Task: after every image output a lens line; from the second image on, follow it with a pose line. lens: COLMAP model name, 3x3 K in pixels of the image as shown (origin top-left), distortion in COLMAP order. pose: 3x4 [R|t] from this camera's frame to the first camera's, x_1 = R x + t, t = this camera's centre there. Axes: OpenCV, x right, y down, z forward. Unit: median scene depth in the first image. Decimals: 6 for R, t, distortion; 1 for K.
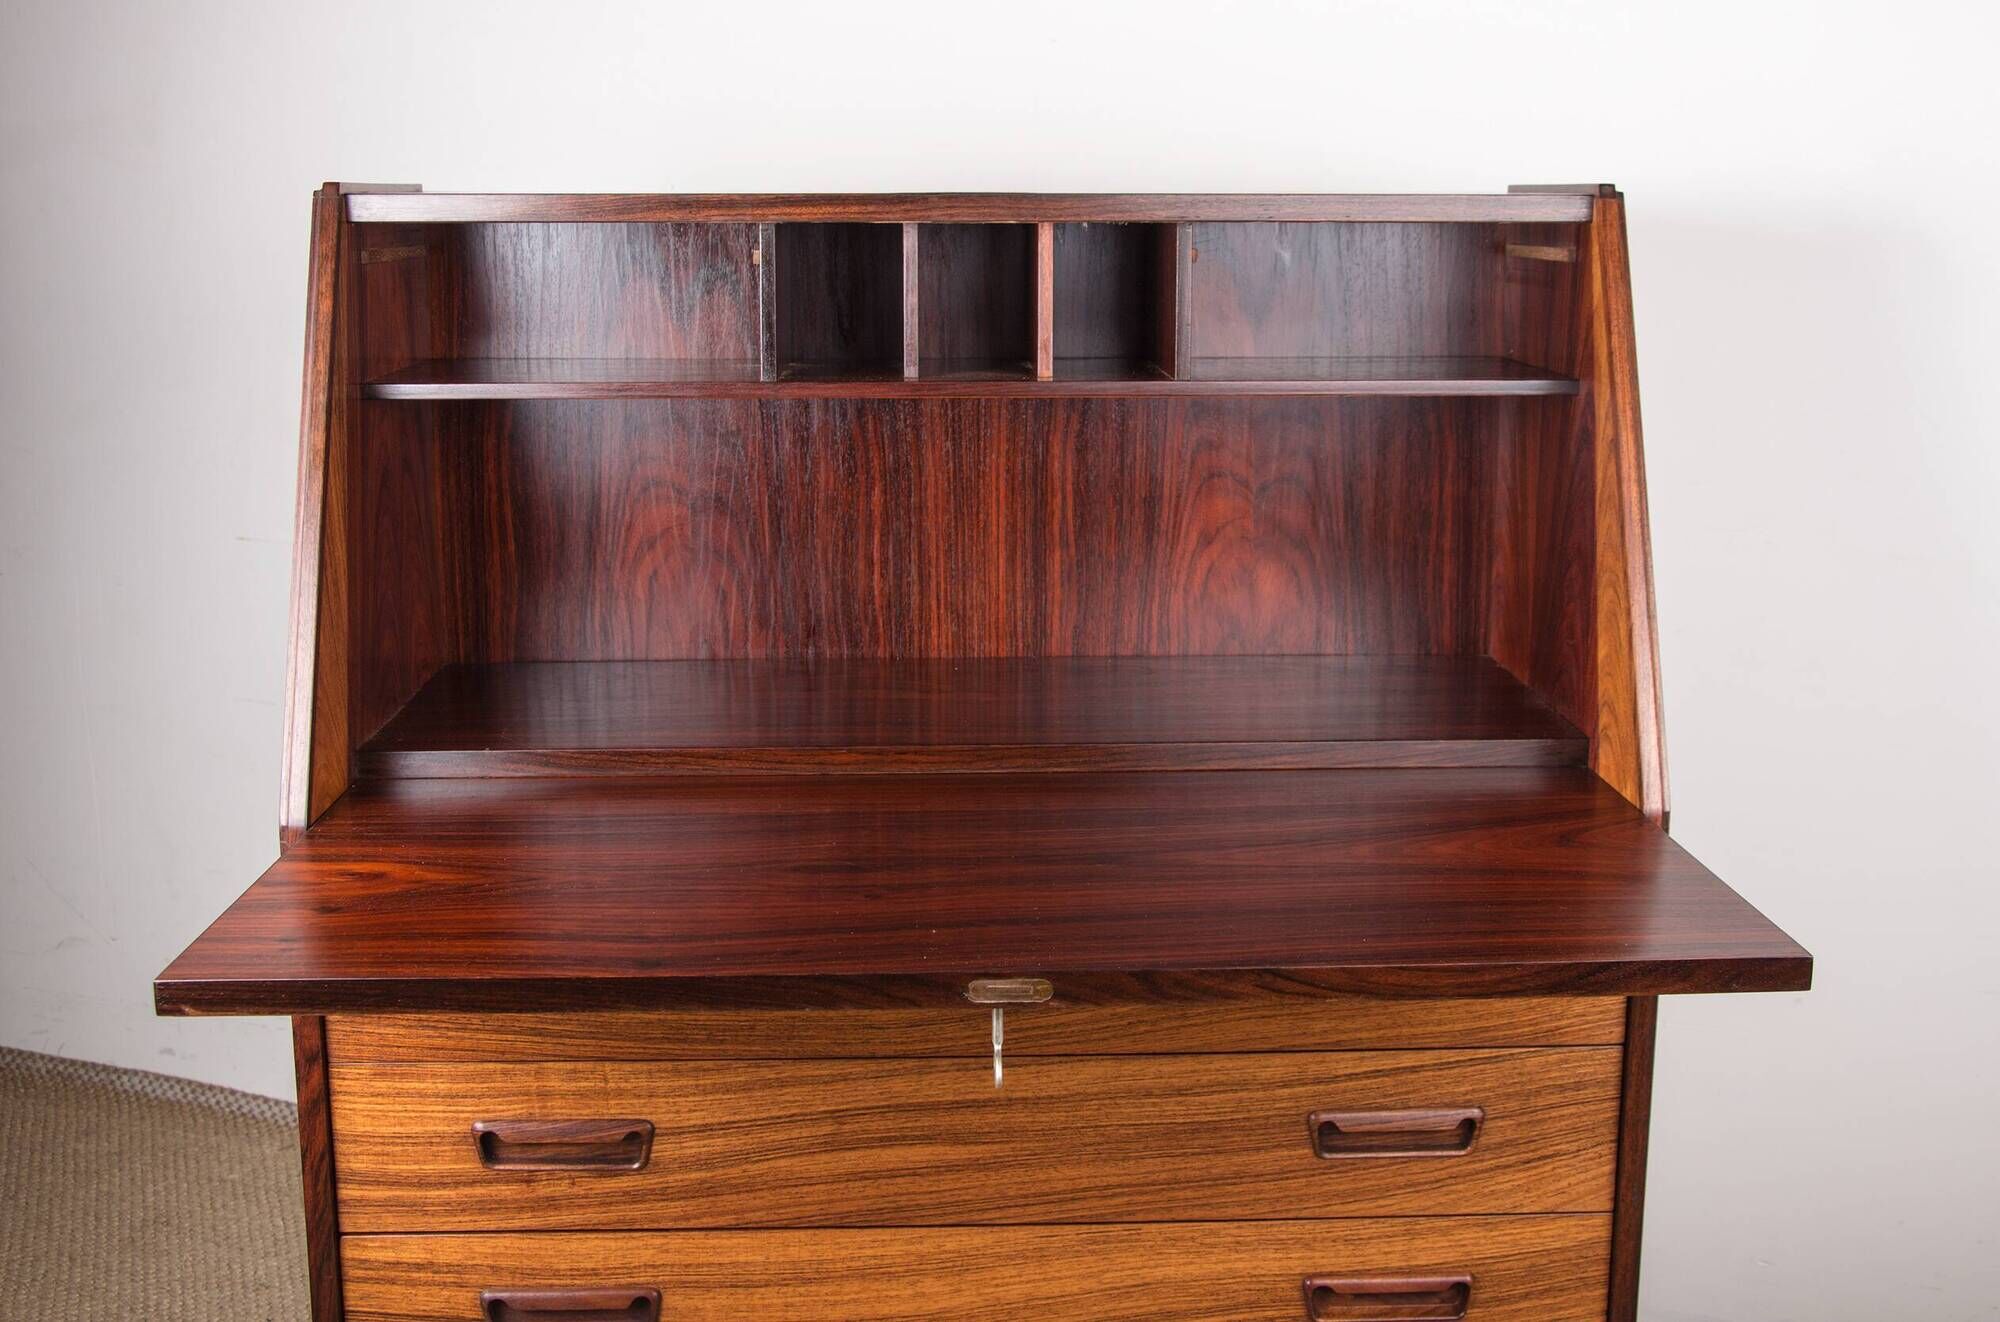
lens RADIAL K [[2187.9, 0, 1048.0], [0, 2187.9, 659.2], [0, 0, 1]] dist [-0.034293, 0.000000]
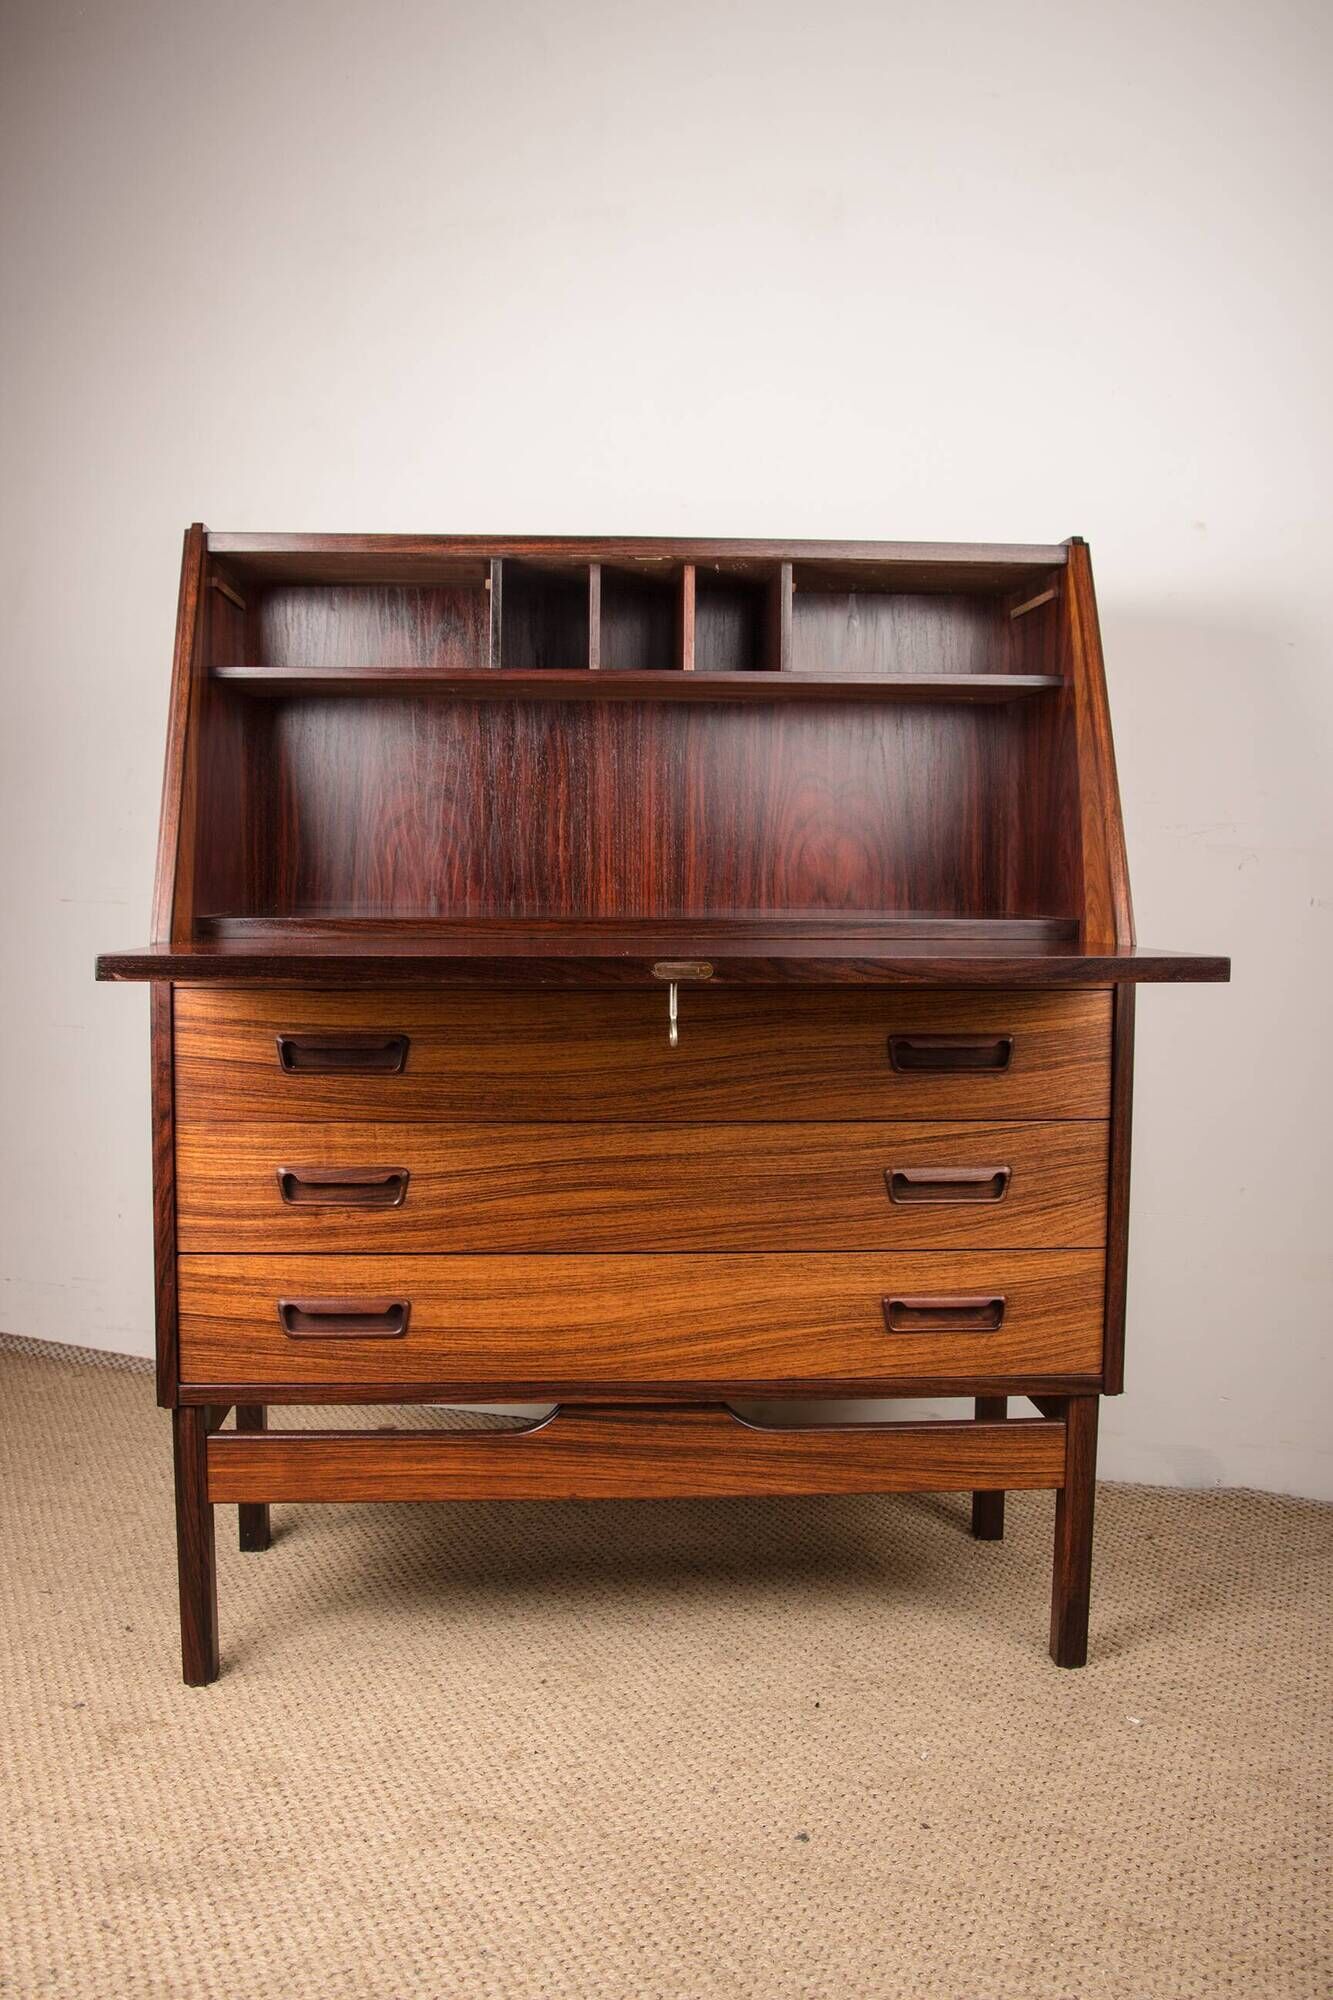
lens RADIAL K [[1837.9, 0, 670.2], [0, 1837.9, 1007.1], [0, 0, 1]] dist [-0.110115, 0.000000]
pose [[0.999834, 0.002619, 0.018036, -0.037086], [-0.000230, 0.991357, -0.131190, 0.258663], [-0.018223, 0.131164, 0.991193, -0.156278]]
